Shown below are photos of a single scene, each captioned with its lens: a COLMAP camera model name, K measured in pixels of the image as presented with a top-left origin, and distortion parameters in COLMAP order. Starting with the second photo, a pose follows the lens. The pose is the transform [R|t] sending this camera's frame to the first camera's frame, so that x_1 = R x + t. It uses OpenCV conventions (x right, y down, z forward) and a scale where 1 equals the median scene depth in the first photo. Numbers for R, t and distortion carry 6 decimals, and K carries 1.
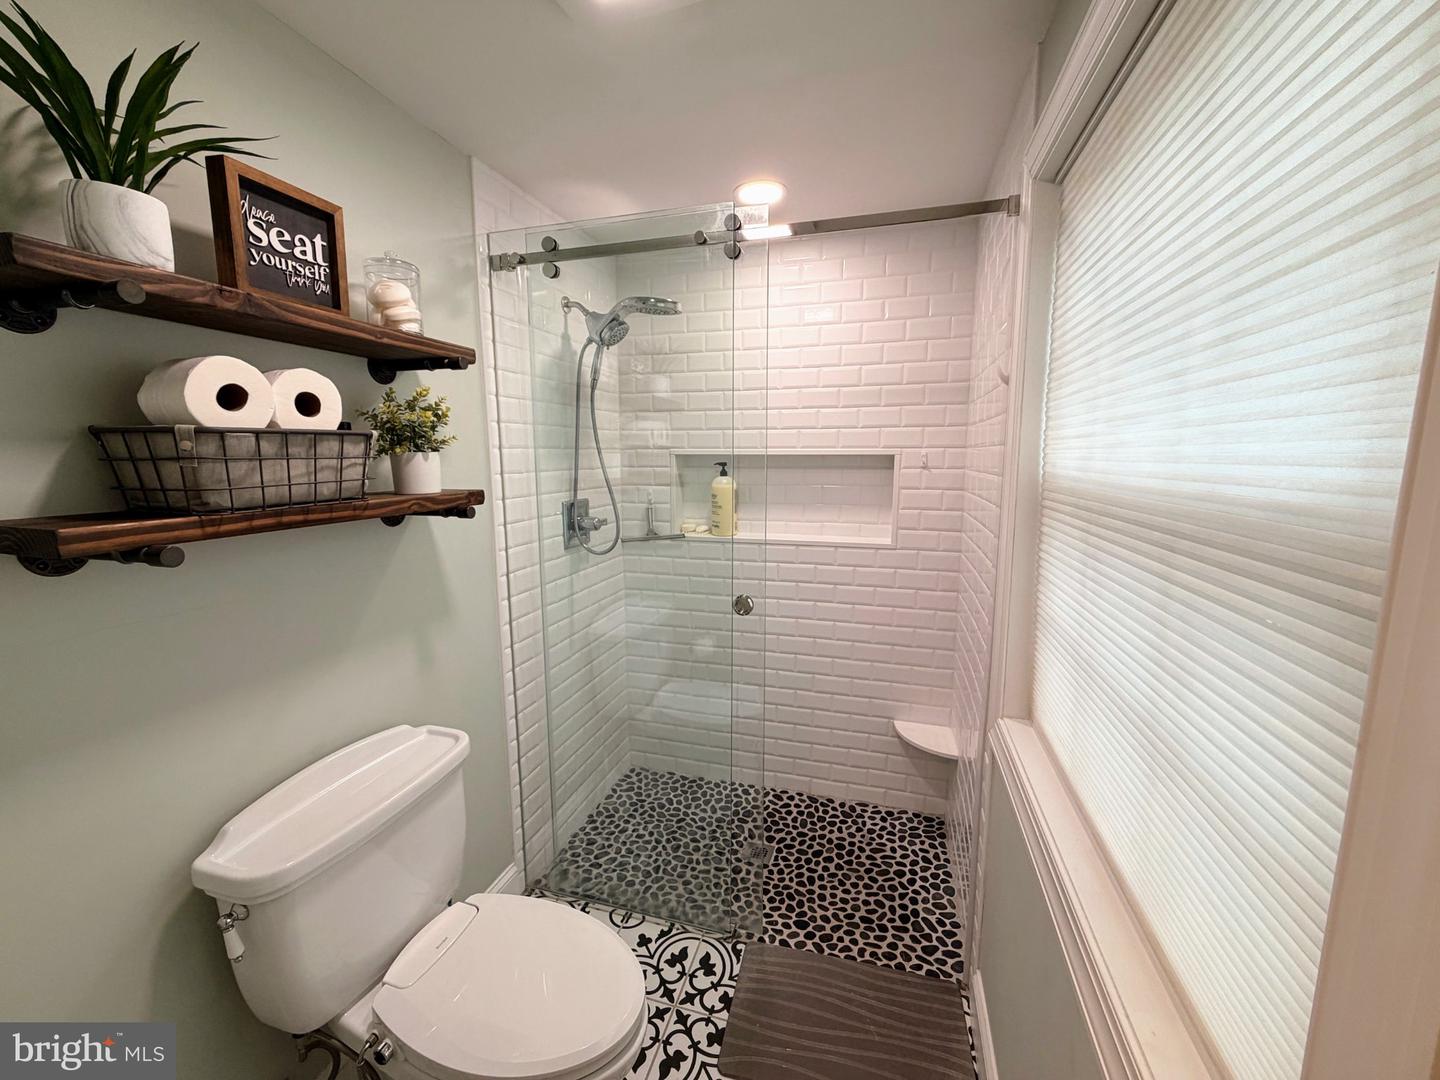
lens RADIAL K [[588.3, 0, 717.0], [0, 588.3, 541.2], [0, 0, 1]] dist [0.002115, 0.000102]
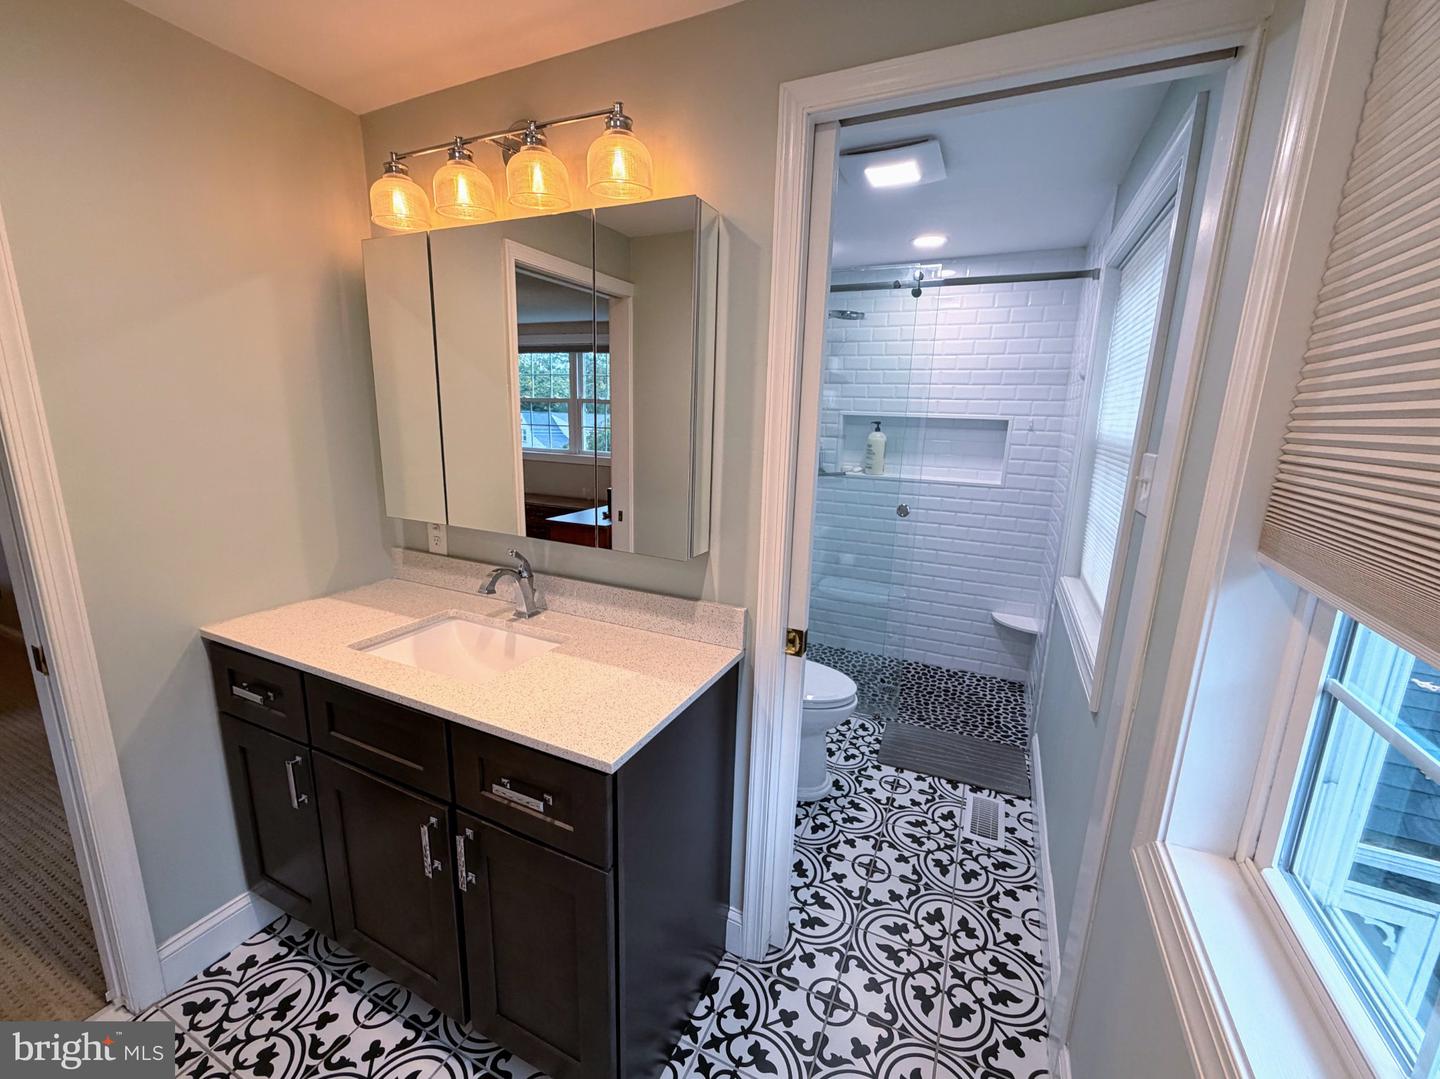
lens RADIAL K [[588.3, 0, 723.3], [0, 588.3, 537.3], [0, 0, 1]] dist [0.002115, 0.000102]
pose [[0.988379, 0.061114, -0.139185, -0.150886], [-0.052295, 0.996437, 0.066164, 0.070432], [0.142733, -0.058117, 0.988054, -0.476296]]
